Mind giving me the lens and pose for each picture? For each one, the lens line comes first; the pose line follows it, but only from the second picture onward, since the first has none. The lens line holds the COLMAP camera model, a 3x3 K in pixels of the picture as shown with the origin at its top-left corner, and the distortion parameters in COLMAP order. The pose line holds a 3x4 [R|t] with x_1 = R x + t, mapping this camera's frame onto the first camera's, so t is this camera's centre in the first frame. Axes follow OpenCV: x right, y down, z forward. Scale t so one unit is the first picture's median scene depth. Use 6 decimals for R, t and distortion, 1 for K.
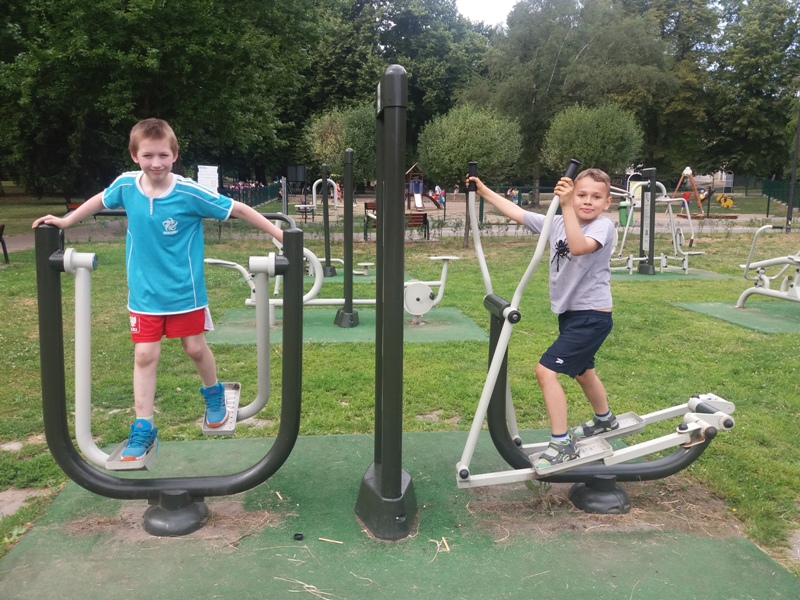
lens RADIAL K [[650.0, 0, 404.0], [0, 650.0, 296.1], [0, 0, 1]] dist [0.071274, -0.132646]
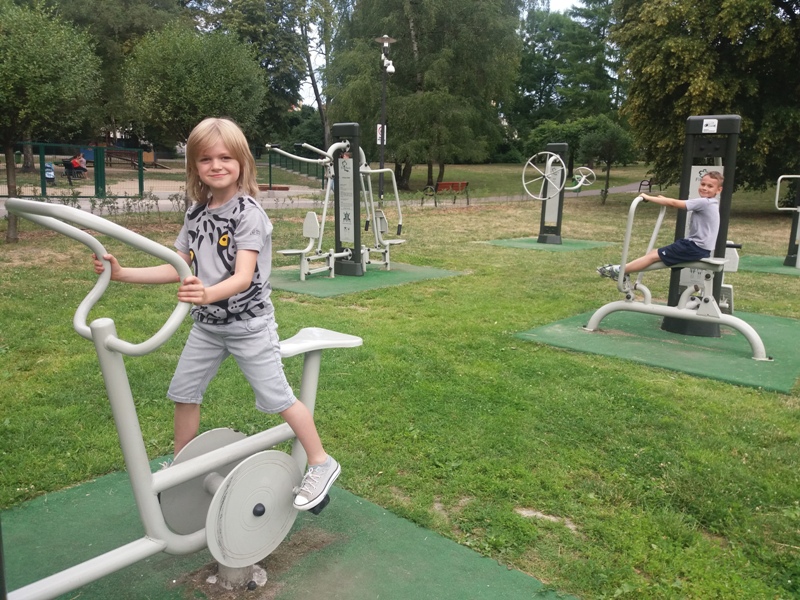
lens RADIAL K [[655.0, 0, 398.3], [0, 655.0, 285.8], [0, 0, 1]] dist [0.108378, -0.180548]
pose [[0.736176, -0.096912, 0.669815, -0.031373], [0.075674, 0.995275, 0.060829, -0.028978], [-0.672546, 0.005907, 0.740032, 0.208947]]
